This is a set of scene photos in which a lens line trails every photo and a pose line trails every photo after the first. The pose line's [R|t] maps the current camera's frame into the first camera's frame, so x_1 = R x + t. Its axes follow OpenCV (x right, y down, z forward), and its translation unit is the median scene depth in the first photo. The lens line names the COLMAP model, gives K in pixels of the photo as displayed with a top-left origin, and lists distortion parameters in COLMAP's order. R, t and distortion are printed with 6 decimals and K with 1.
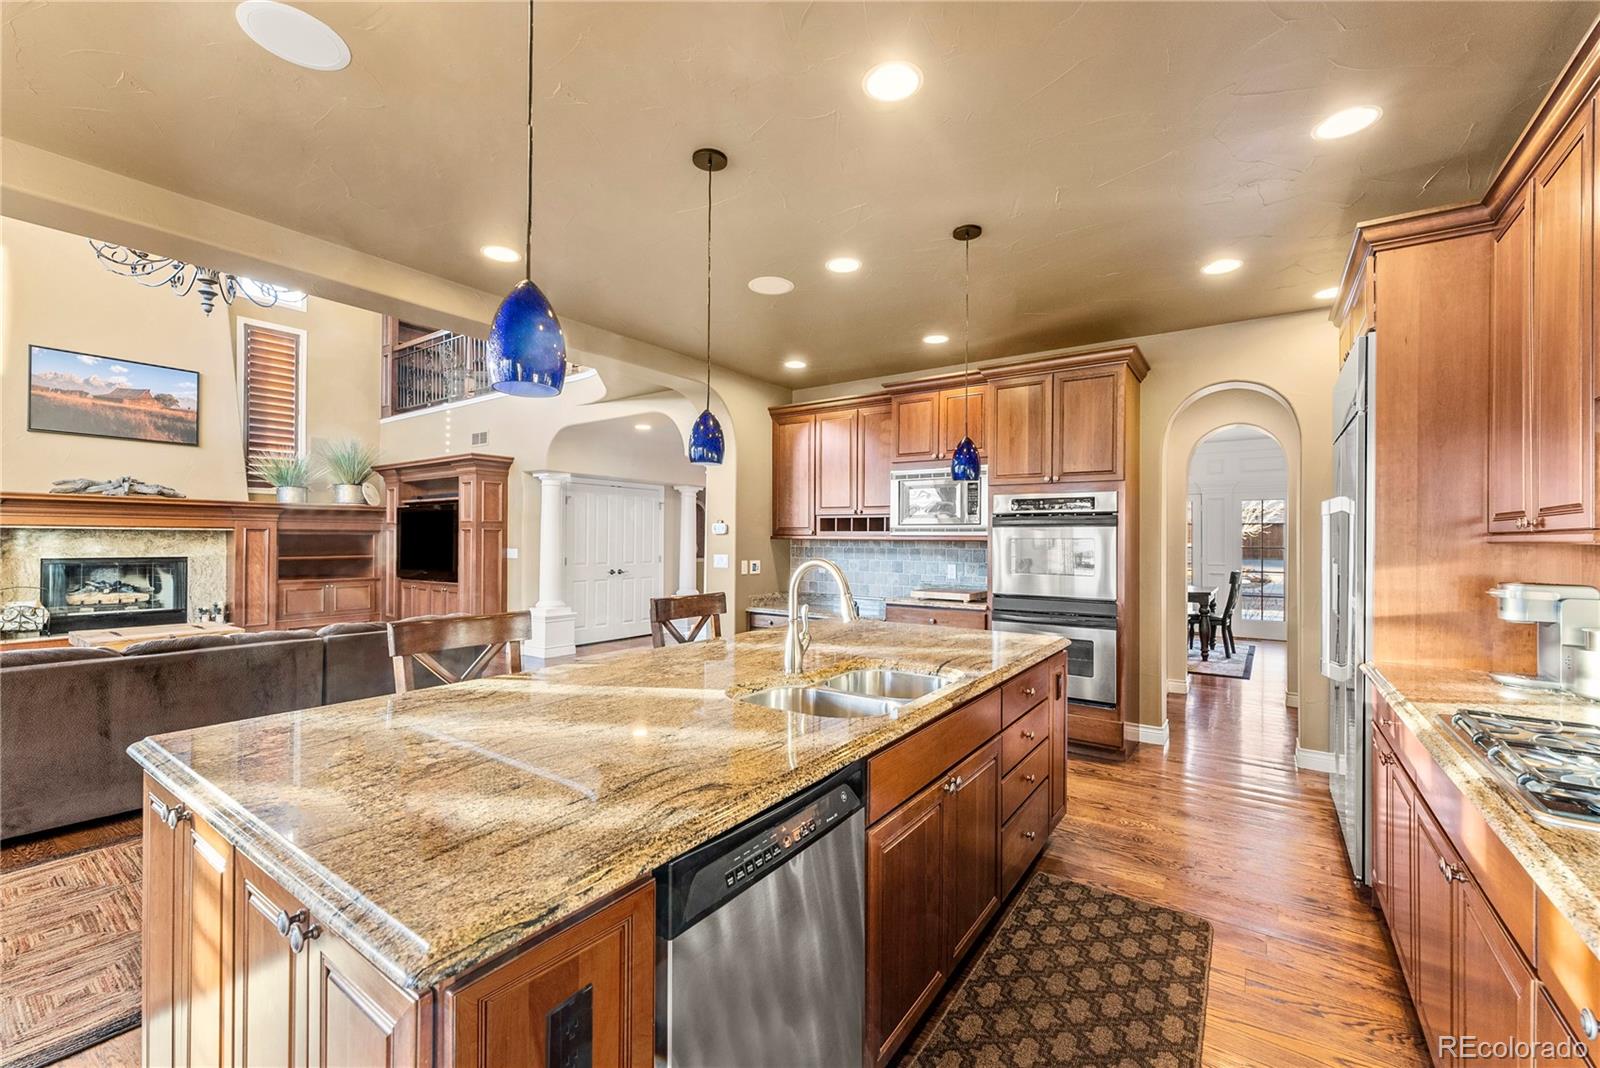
lens RADIAL K [[650.8, 0, 796.1], [0, 650.8, 535.3], [0, 0, 1]] dist [0.002749, 0.000107]
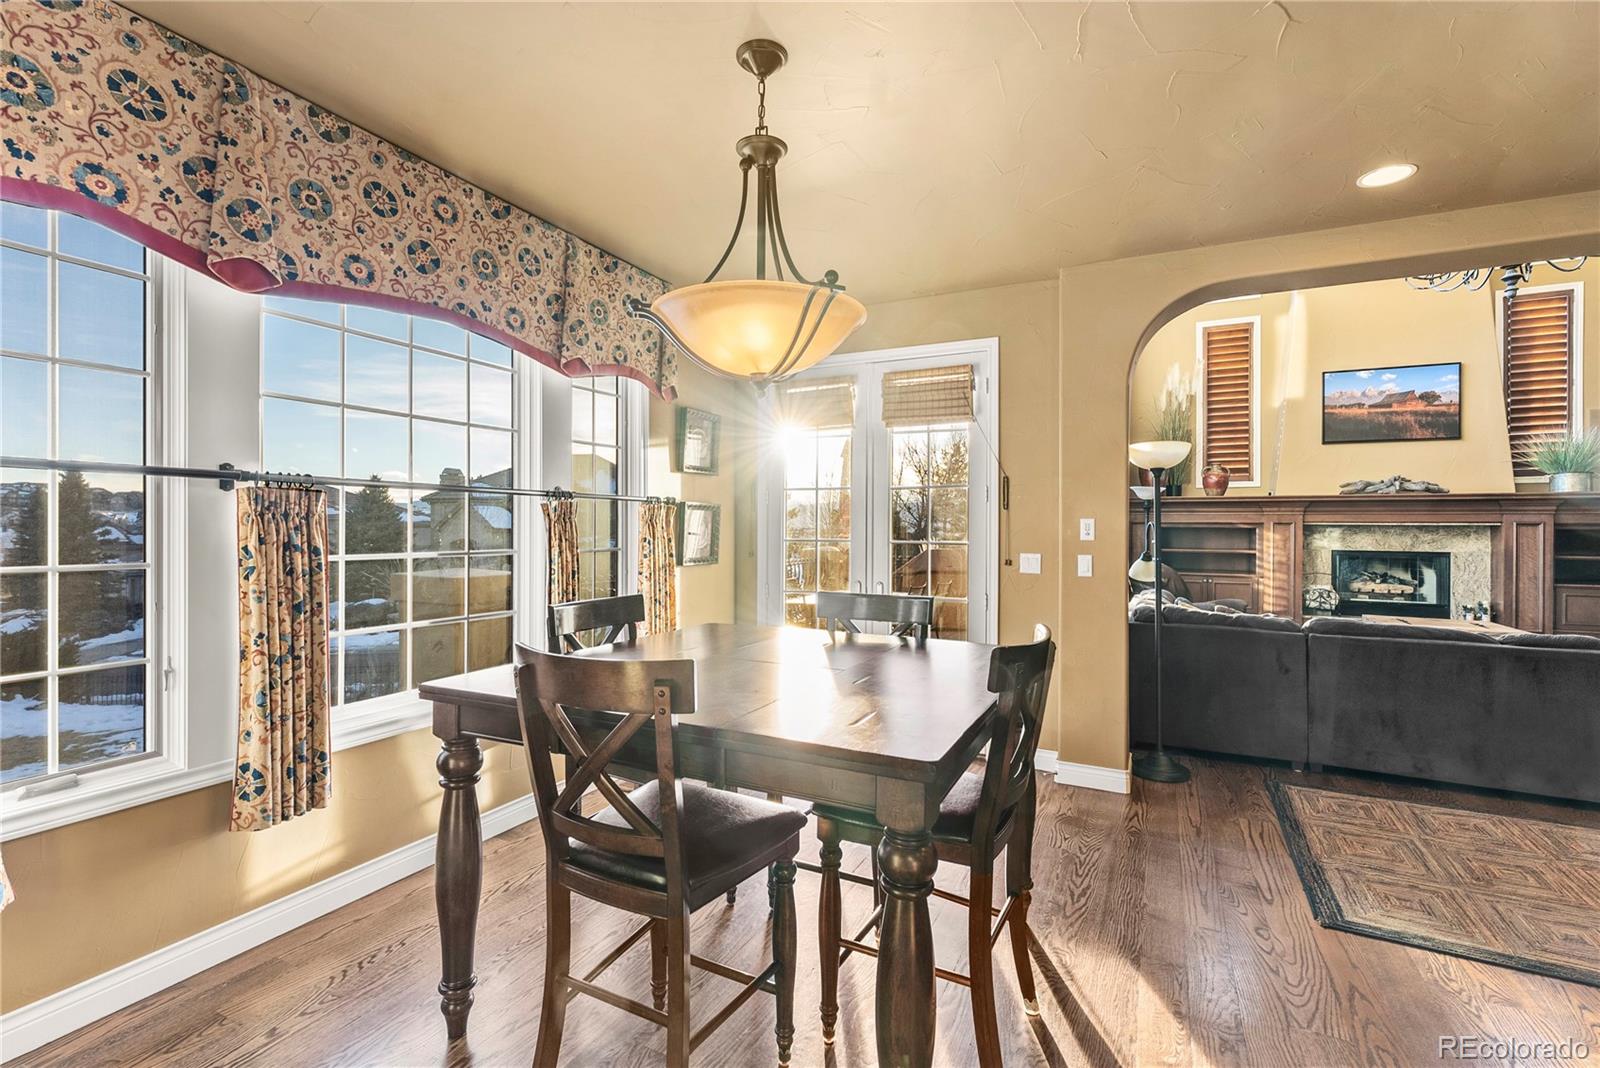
lens RADIAL K [[714.4, 0, 800.2], [0, 714.4, 527.6], [0, 0, 1]] dist [-0.003287, 0.000917]
pose [[0.157217, -0.004368, -0.987554, -0.024314], [0.001367, 0.999990, -0.004206, -0.001168], [0.987563, -0.000689, 0.157222, -0.140604]]
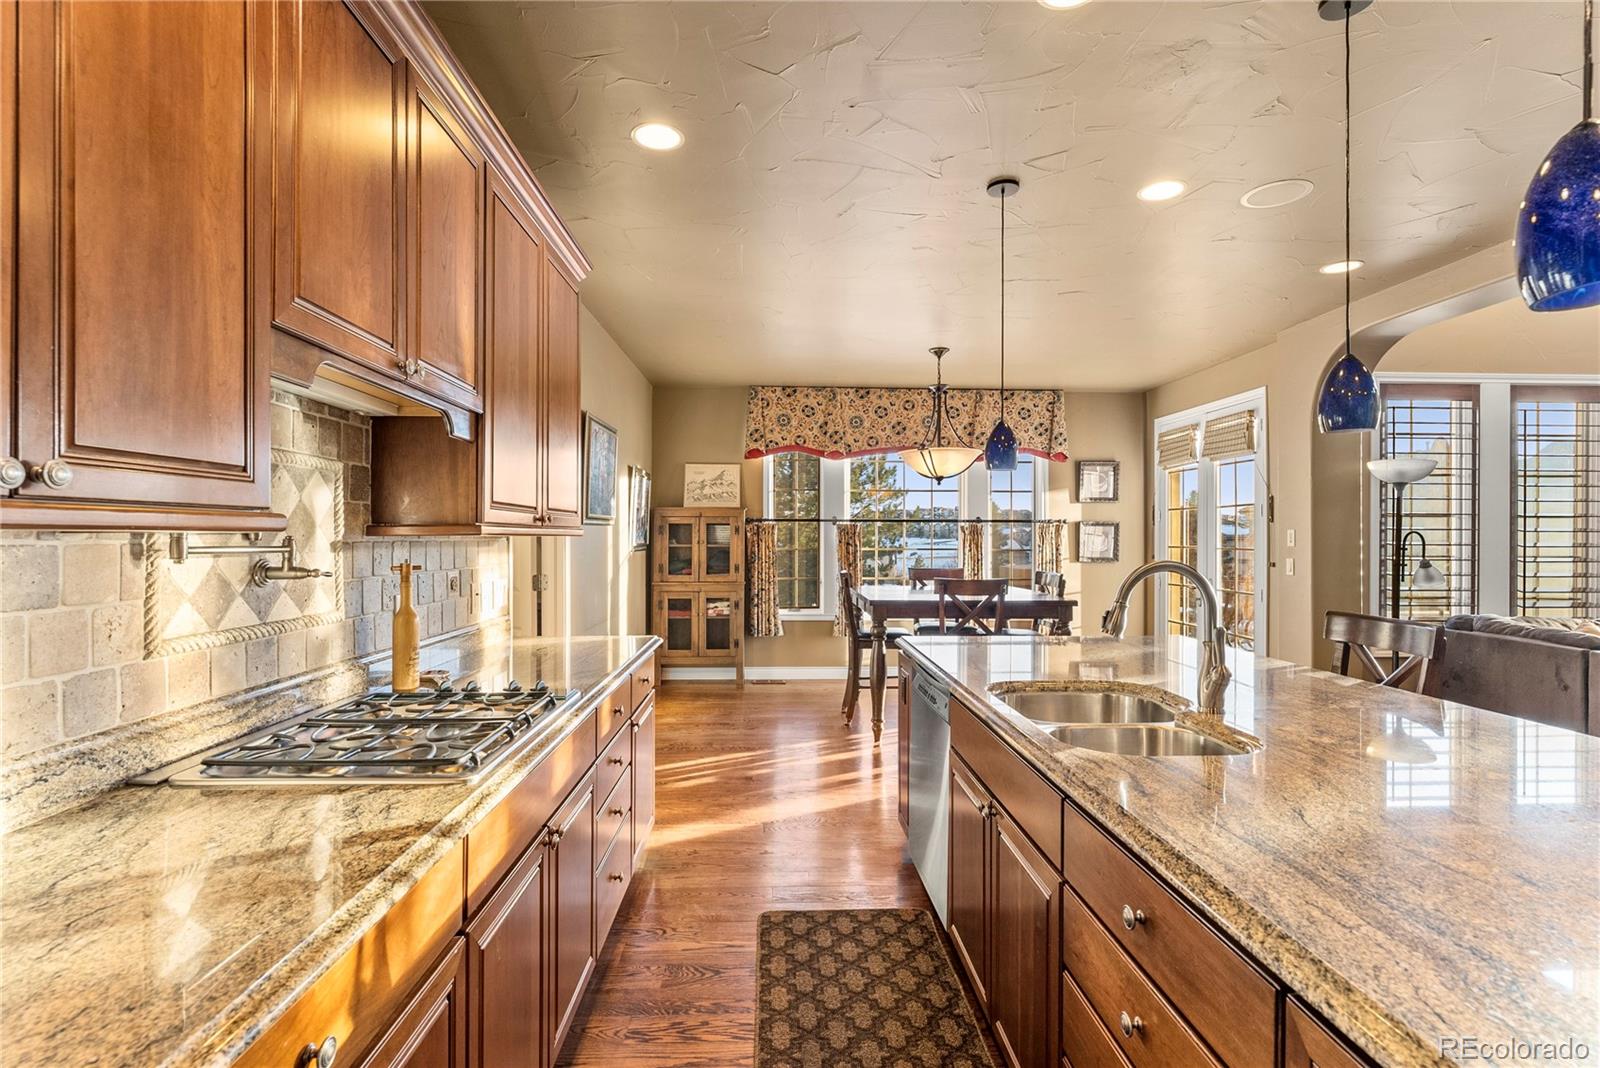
lens RADIAL K [[746.5, 0, 799.4], [0, 746.5, 535.3], [0, 0, 1]] dist [-0.002908, -0.000574]
pose [[-0.795401, -0.010178, -0.605999, 0.273862], [-0.004384, 0.999929, -0.011040, 0.005771], [0.606068, -0.006124, -0.795389, 0.433402]]
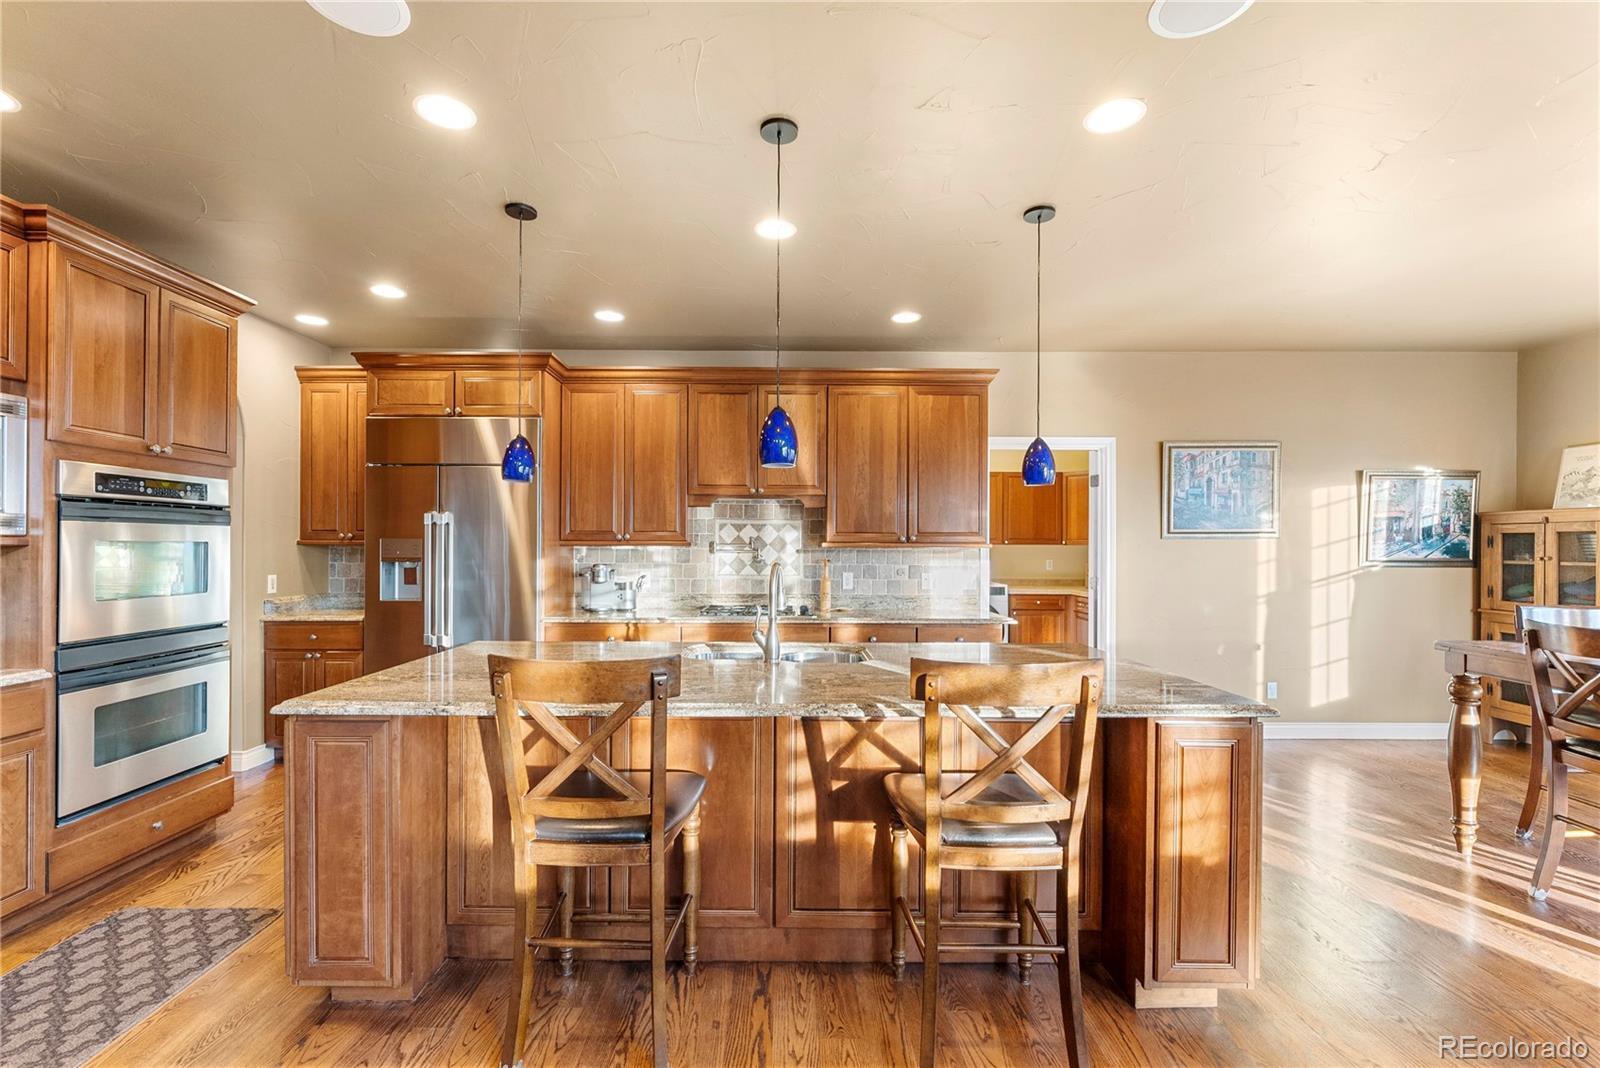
lens RADIAL K [[688.5, 0, 794.0], [0, 688.5, 544.9], [0, 0, 1]] dist [-0.005375, 0.000569]
pose [[-0.585143, -0.008362, 0.810887, -0.312652], [-0.012498, 0.999921, 0.001293, 0.000039], [-0.810834, -0.009377, -0.585201, 0.521233]]
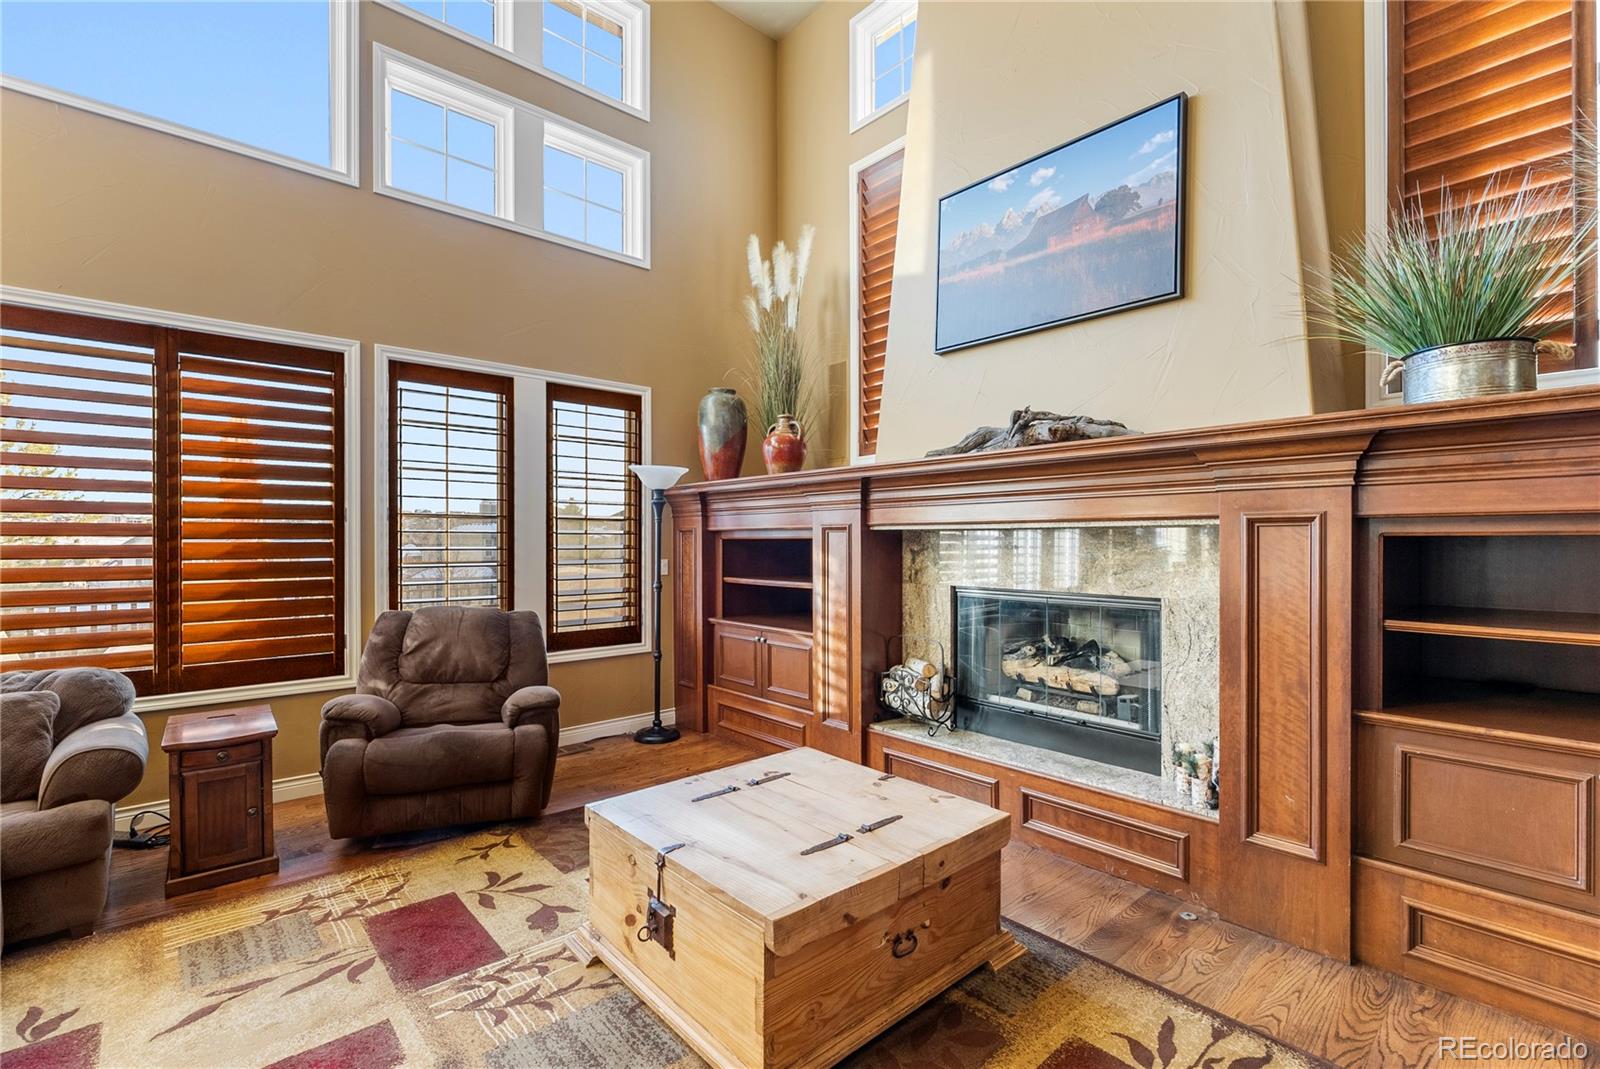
lens RADIAL K [[715.0, 0, 803.9], [0, 715.0, 538.4], [0, 0, 1]] dist [-0.002429, -0.000268]
pose [[-0.224350, -0.005779, -0.974491, -0.491995], [0.008256, 0.999935, -0.007831, 0.000372], [0.974474, -0.009802, -0.224288, 0.902077]]
